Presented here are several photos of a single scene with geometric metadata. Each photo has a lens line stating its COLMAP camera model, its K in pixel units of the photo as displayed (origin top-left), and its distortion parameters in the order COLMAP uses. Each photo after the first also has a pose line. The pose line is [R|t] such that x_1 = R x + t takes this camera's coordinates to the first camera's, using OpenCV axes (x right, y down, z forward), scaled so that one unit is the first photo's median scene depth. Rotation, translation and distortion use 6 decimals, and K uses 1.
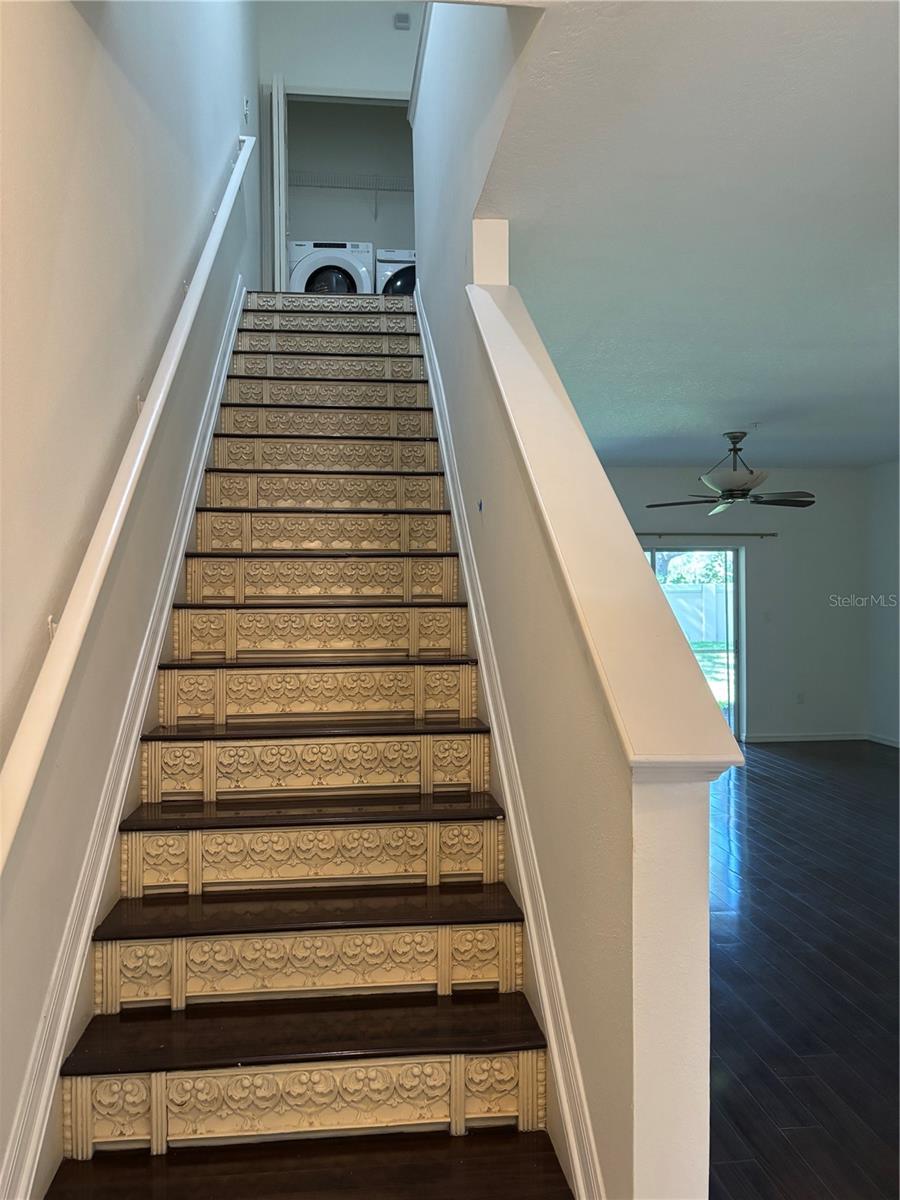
lens RADIAL K [[907.5, 0, 450.4], [0, 907.5, 595.7], [0, 0, 1]] dist [0.044470, -0.059367]
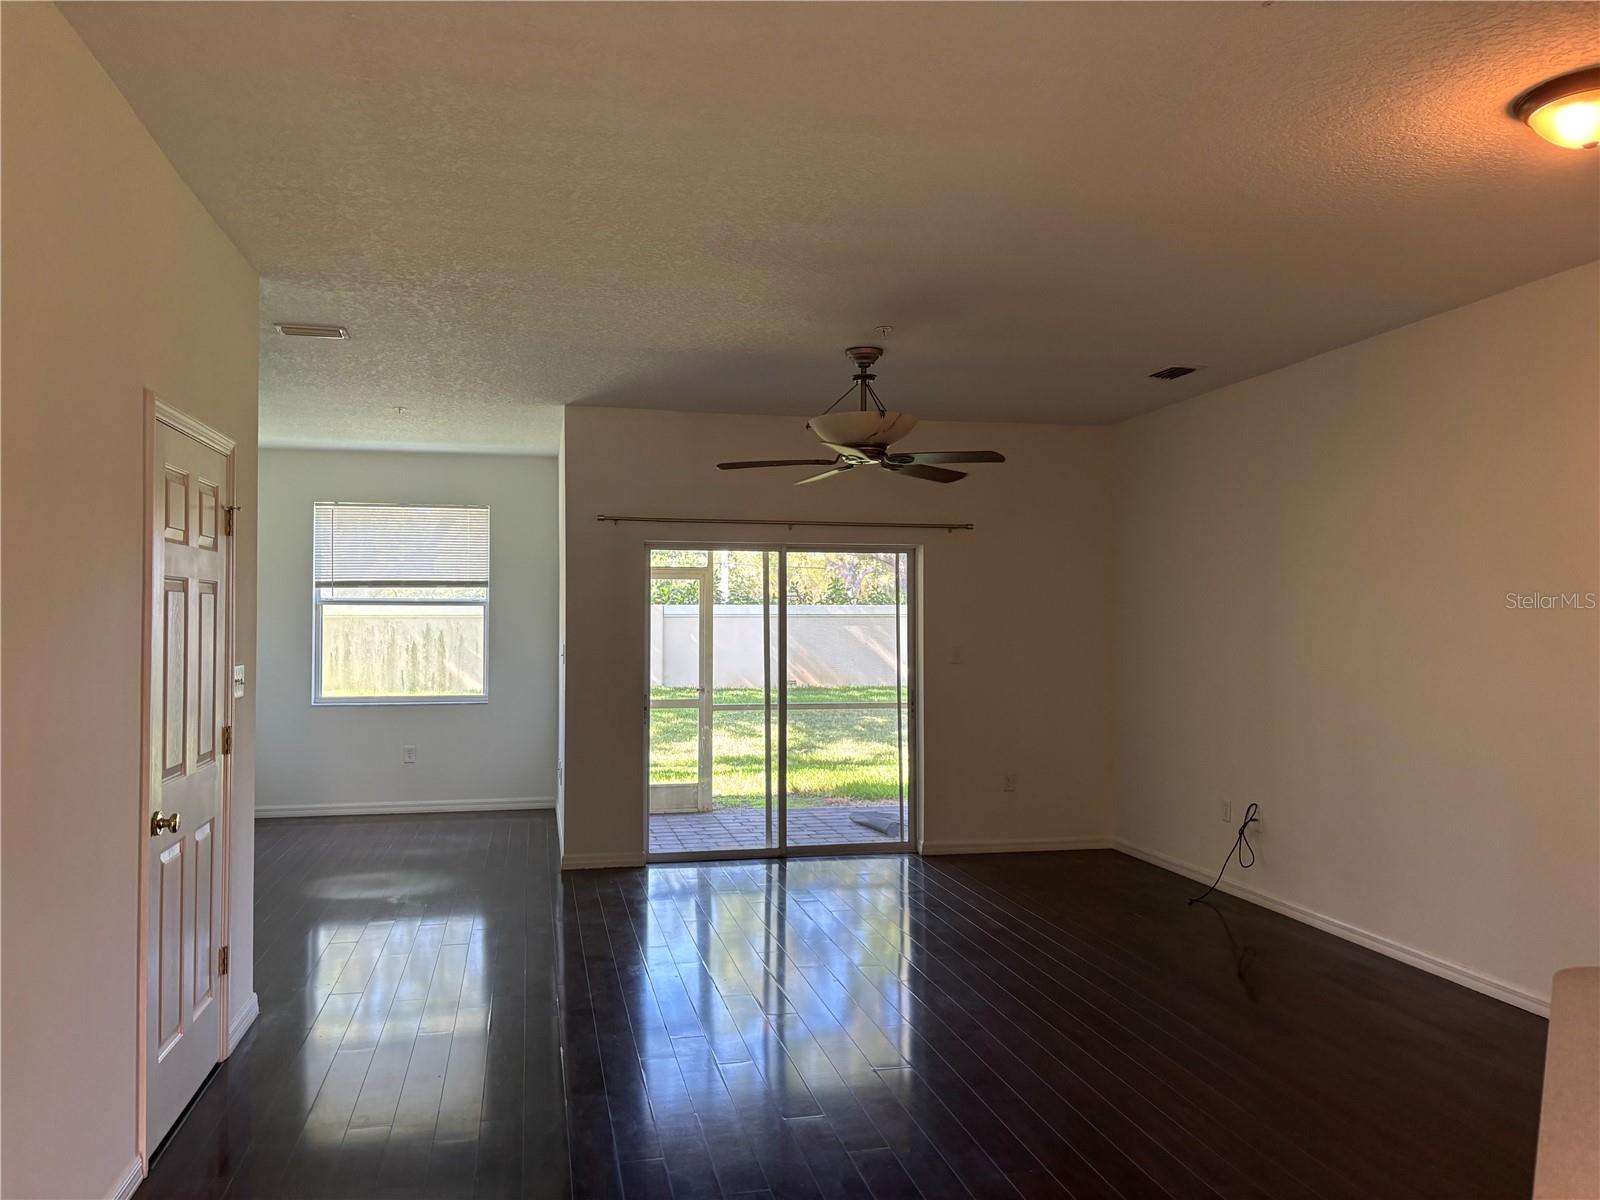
lens RADIAL K [[1210.0, 0, 777.5], [0, 1210.0, 620.2], [0, 0, 1]] dist [0.044470, -0.059367]
pose [[0.996074, 0.009888, 0.087969, 0.185637], [-0.010020, 0.999949, 0.001063, -0.002286], [-0.087954, -0.001940, 0.996123, 0.216509]]
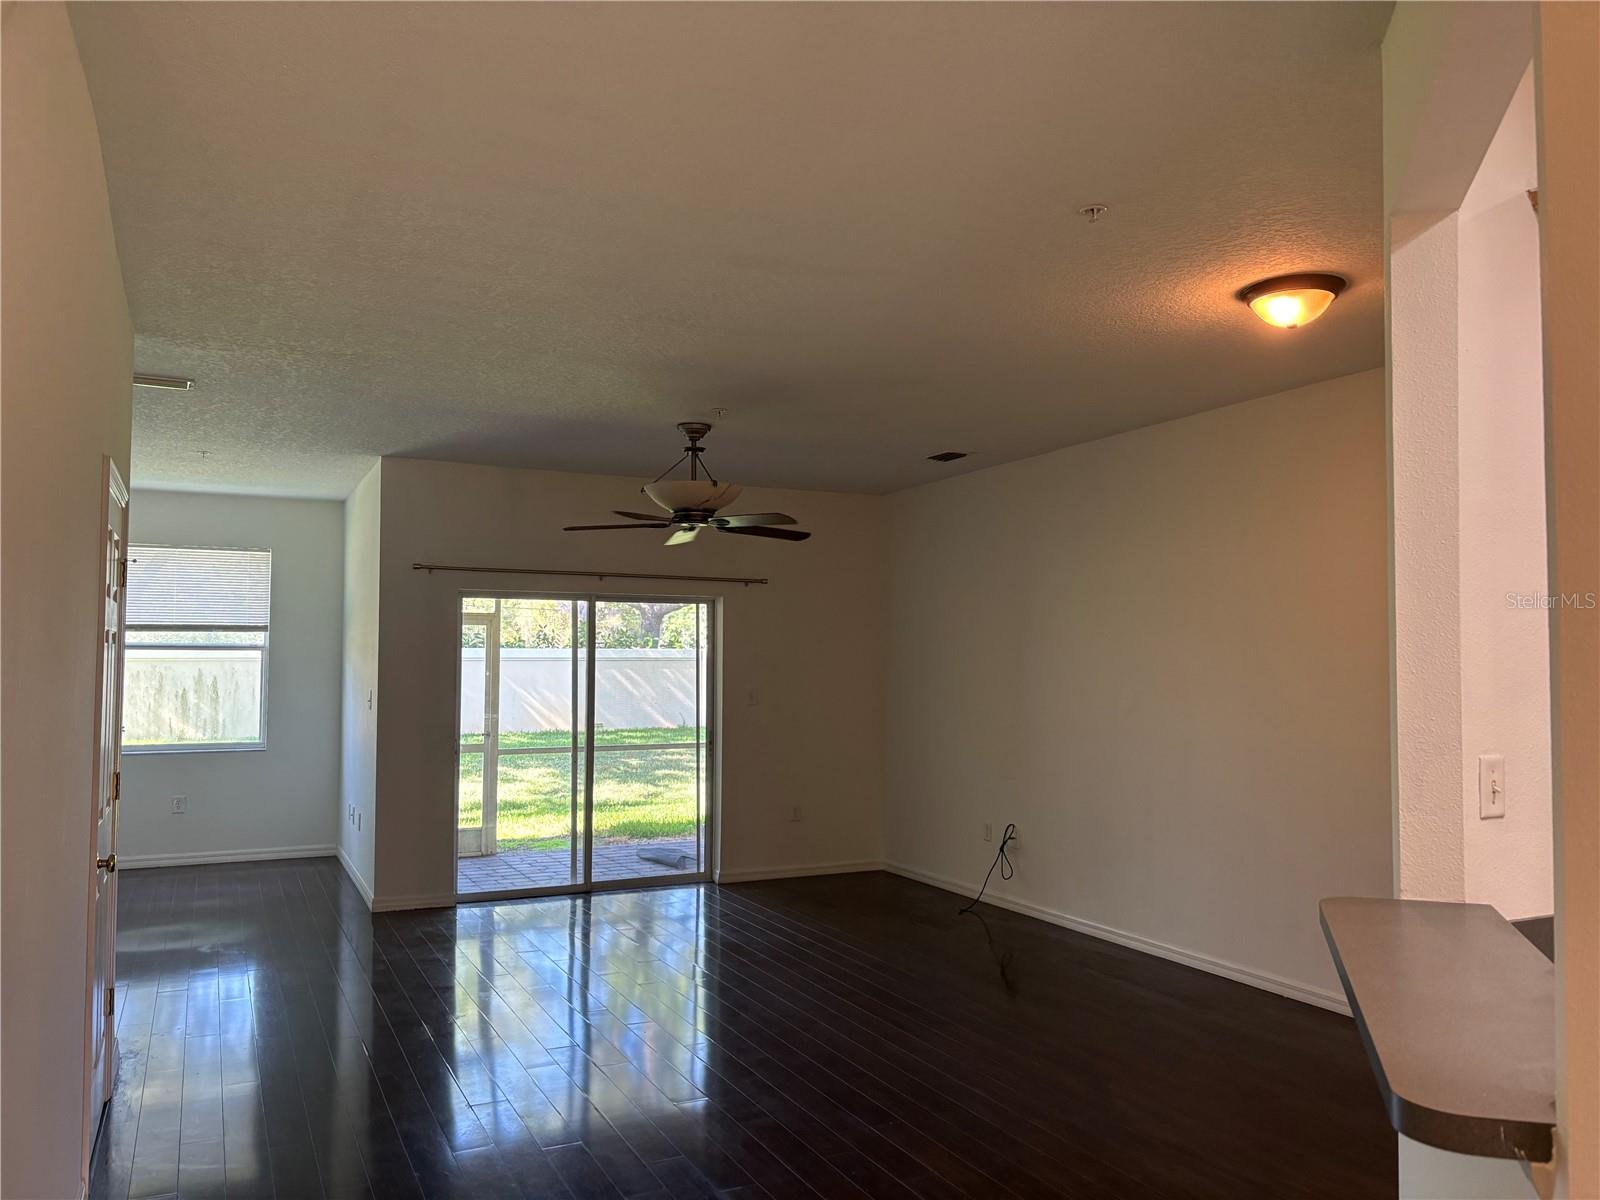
lens RADIAL K [[1210.0, 0, 787.3], [0, 1210.0, 612.0], [0, 0, 1]] dist [0.044470, -0.059367]
pose [[0.947115, 0.024883, 0.319929, 0.096104], [-0.011542, 0.998986, -0.043528, -0.004318], [-0.320687, 0.037533, 0.946441, 0.147693]]
